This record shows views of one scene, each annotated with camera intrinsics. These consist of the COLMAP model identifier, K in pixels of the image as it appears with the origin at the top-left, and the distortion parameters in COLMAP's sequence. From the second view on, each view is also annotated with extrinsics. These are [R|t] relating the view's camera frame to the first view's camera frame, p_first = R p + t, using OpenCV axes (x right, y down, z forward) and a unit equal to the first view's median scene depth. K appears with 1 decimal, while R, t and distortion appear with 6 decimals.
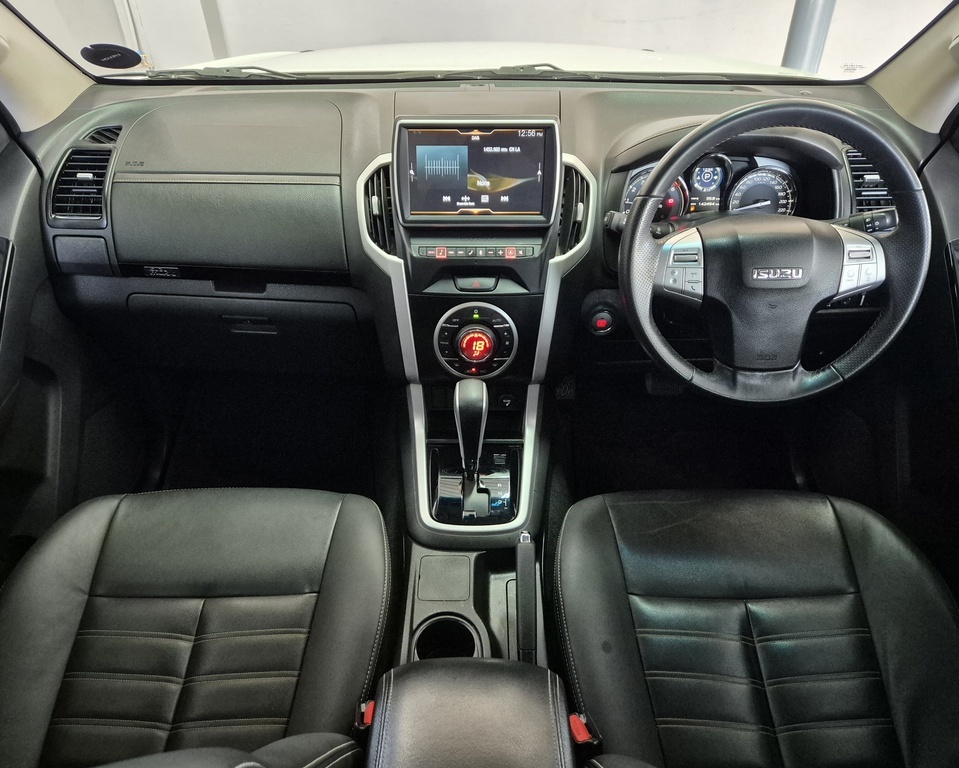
lens RADIAL K [[680.4, 0, 481.4], [0, 680.4, 379.3], [0, 0, 1]] dist [0.045754, -0.035577]
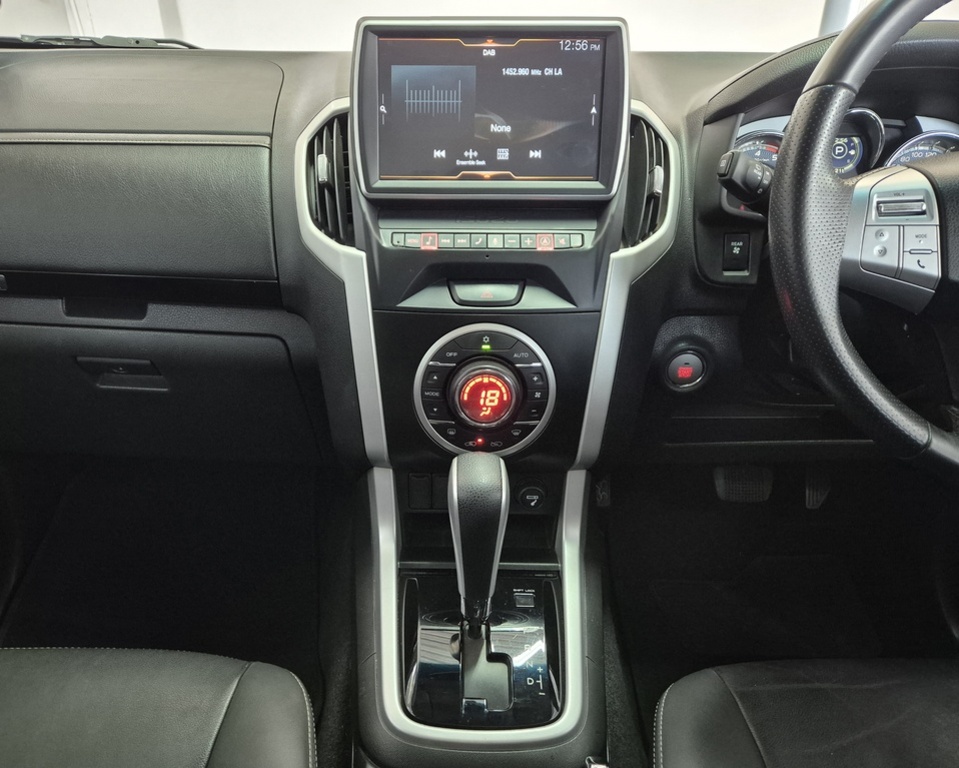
lens RADIAL K [[680.4, 0, 448.0], [0, 680.4, 394.3], [0, 0, 1]] dist [0.045754, -0.035577]
pose [[0.999912, 0.006892, -0.011328, -0.033420], [-0.008596, 0.987393, -0.158052, 0.040181], [0.010096, 0.158136, 0.987366, 0.412687]]
